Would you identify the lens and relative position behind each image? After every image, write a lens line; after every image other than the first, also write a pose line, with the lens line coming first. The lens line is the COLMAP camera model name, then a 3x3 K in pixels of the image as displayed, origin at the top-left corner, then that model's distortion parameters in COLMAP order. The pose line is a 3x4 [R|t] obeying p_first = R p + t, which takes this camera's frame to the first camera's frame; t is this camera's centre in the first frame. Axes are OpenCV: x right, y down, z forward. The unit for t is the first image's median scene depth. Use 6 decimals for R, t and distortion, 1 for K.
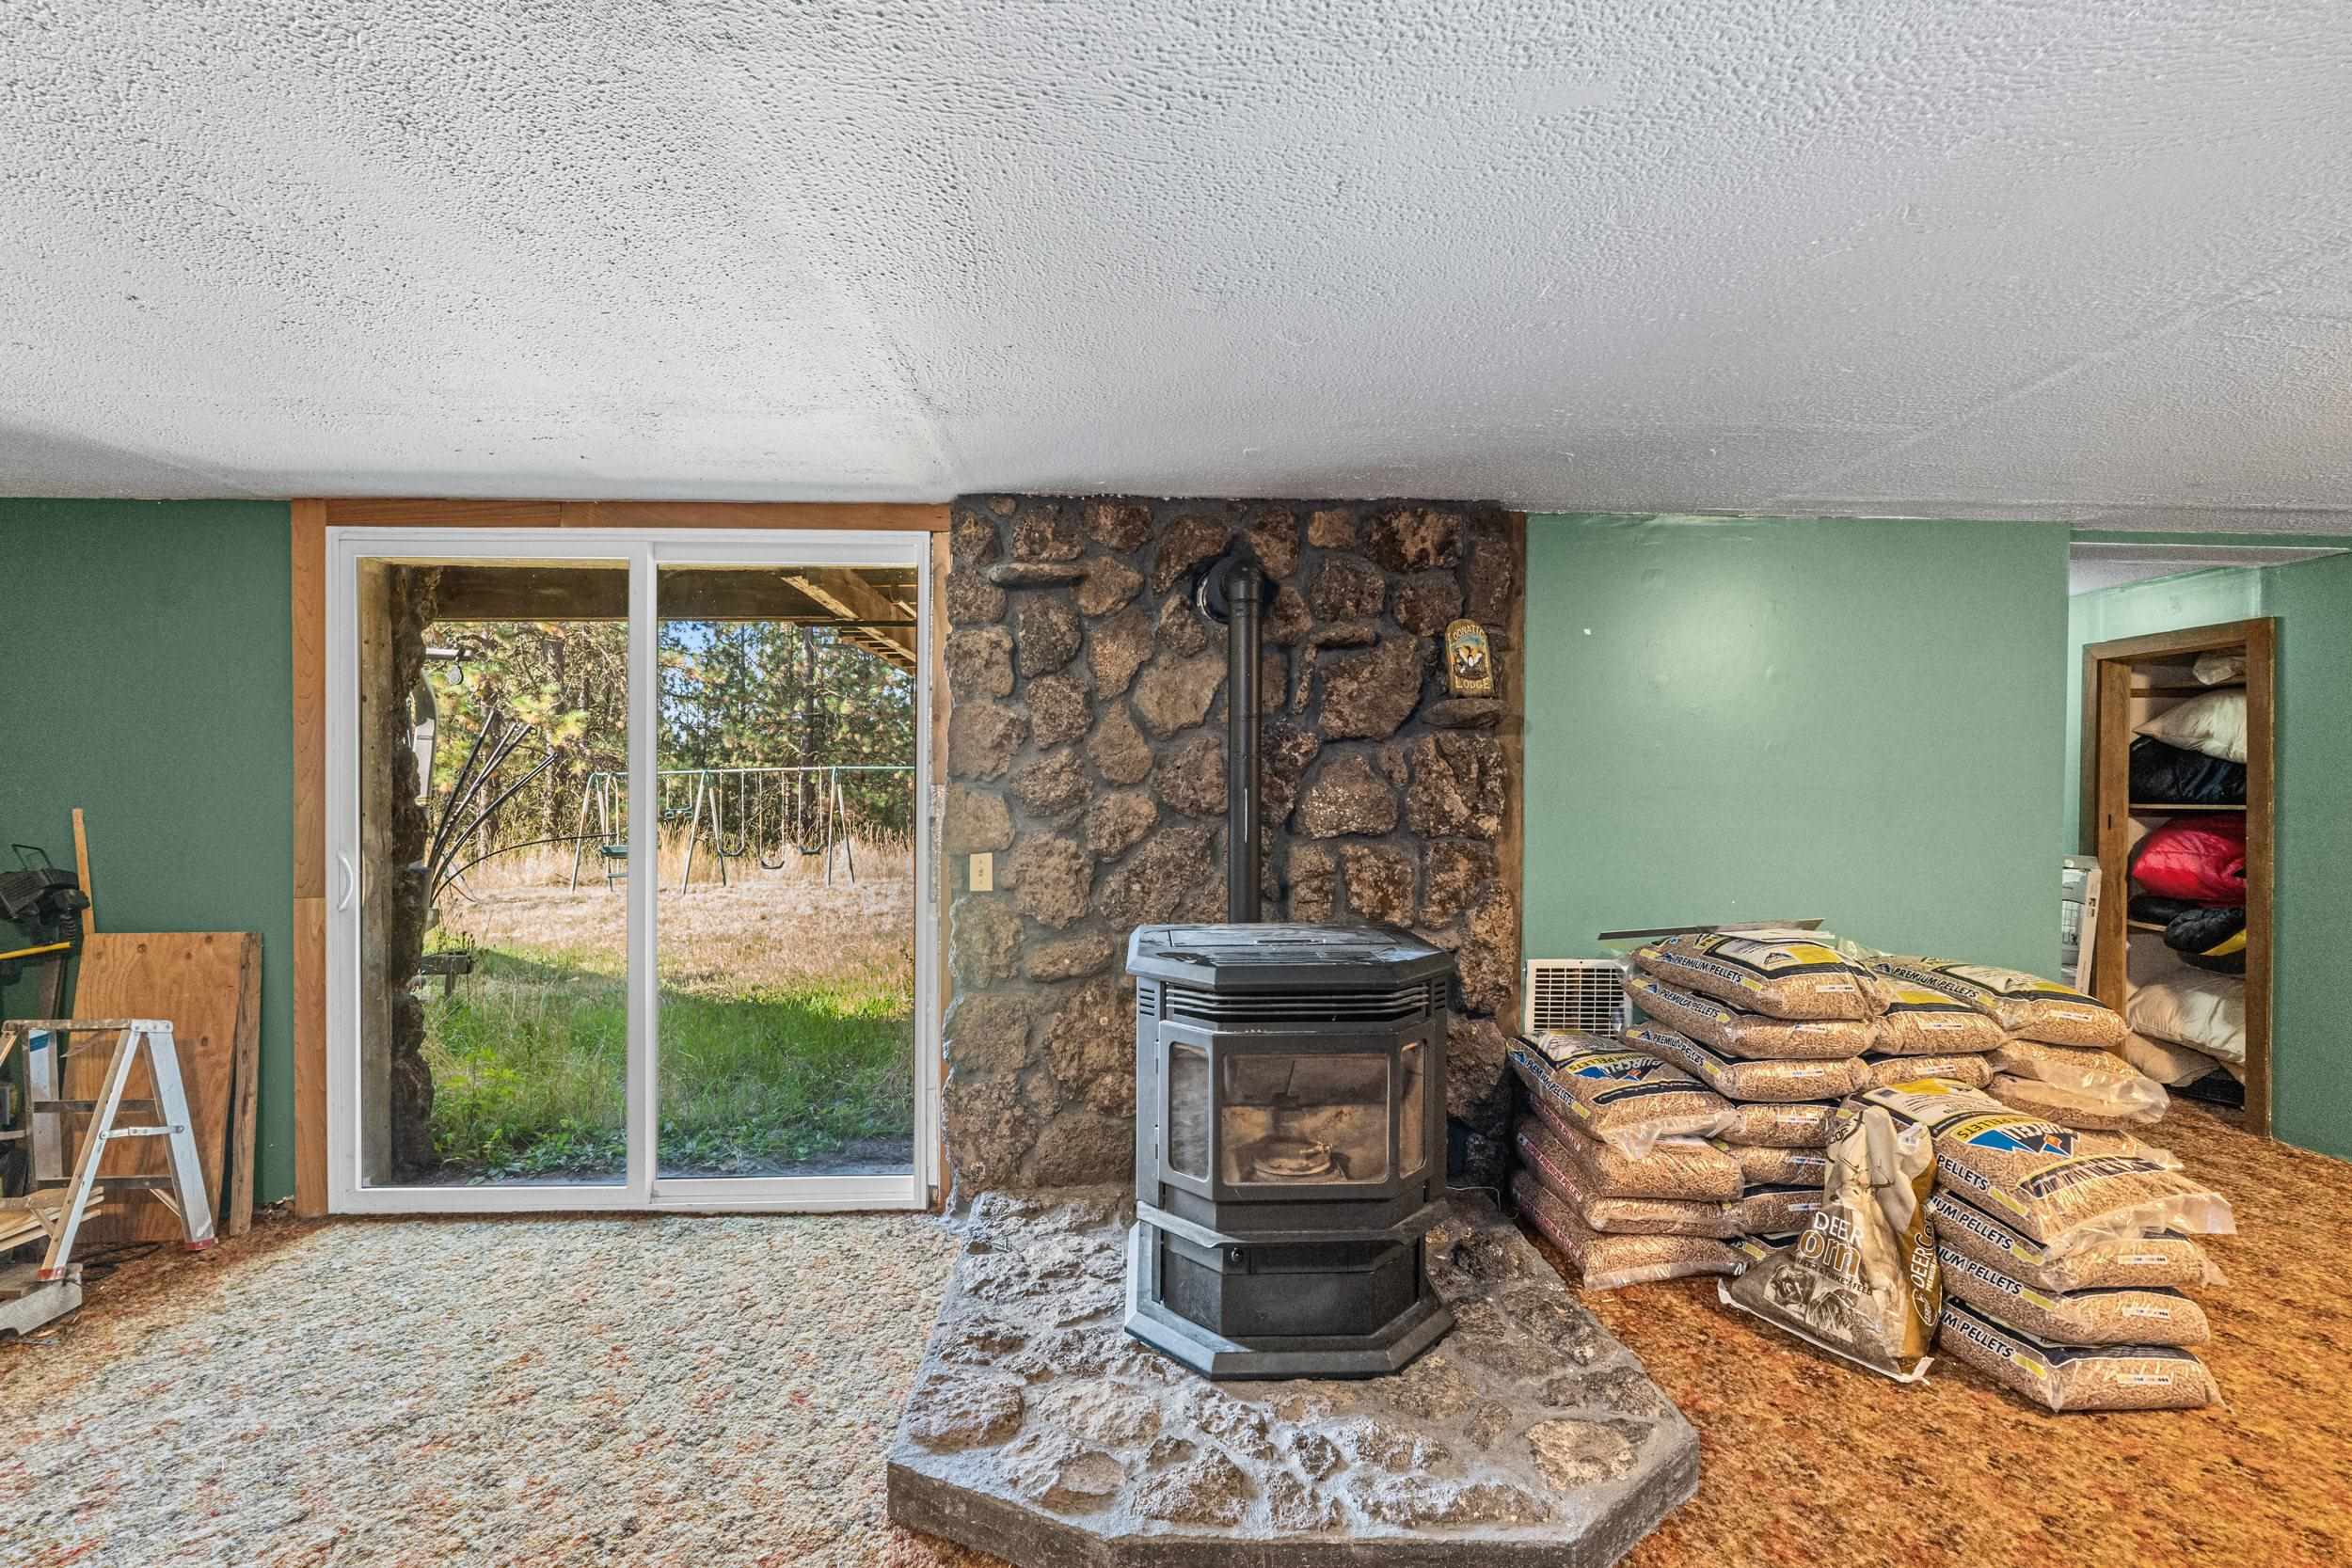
lens RADIAL K [[980.7, 0, 1229.3], [0, 980.7, 823.1], [0, 0, 1]] dist [-0.009667, -0.000227]
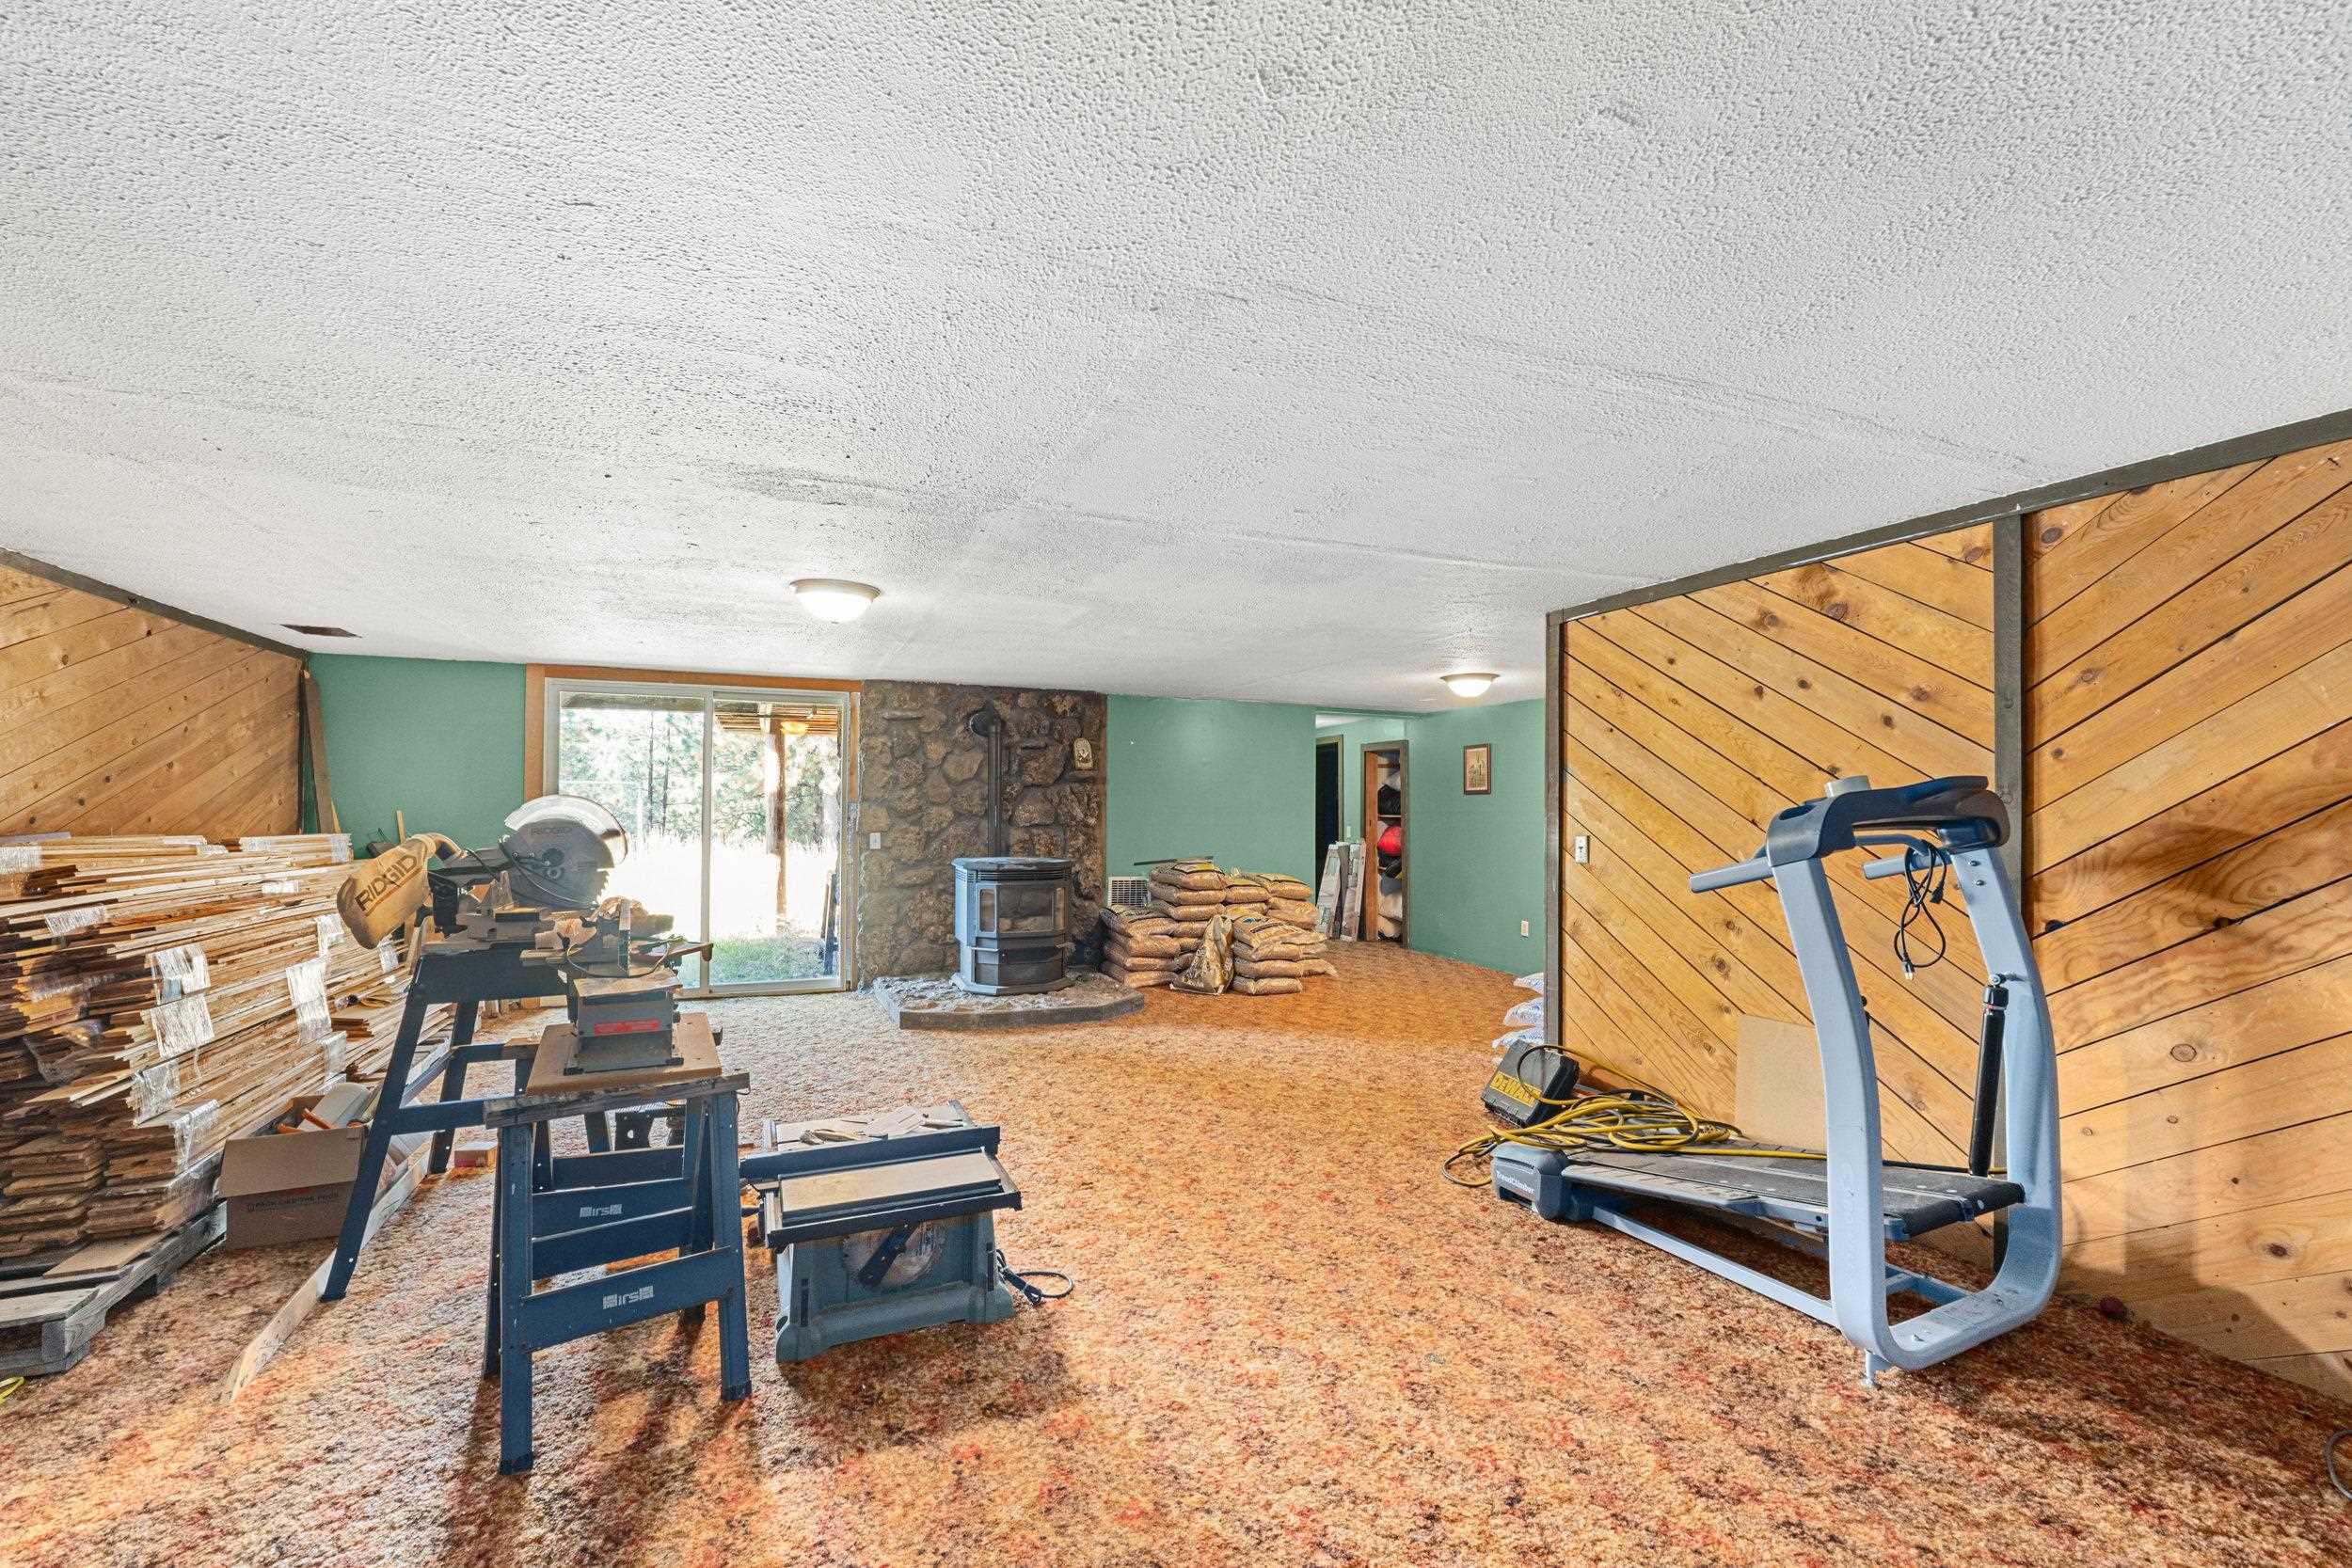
lens RADIAL K [[980.7, 0, 1244.0], [0, 980.7, 833.6], [0, 0, 1]] dist [-0.009667, -0.000227]
pose [[0.932674, -0.001754, 0.360715, -0.276771], [0.003234, 0.999989, -0.003499, 0.044379], [-0.360705, 0.004430, 0.932670, -1.487226]]
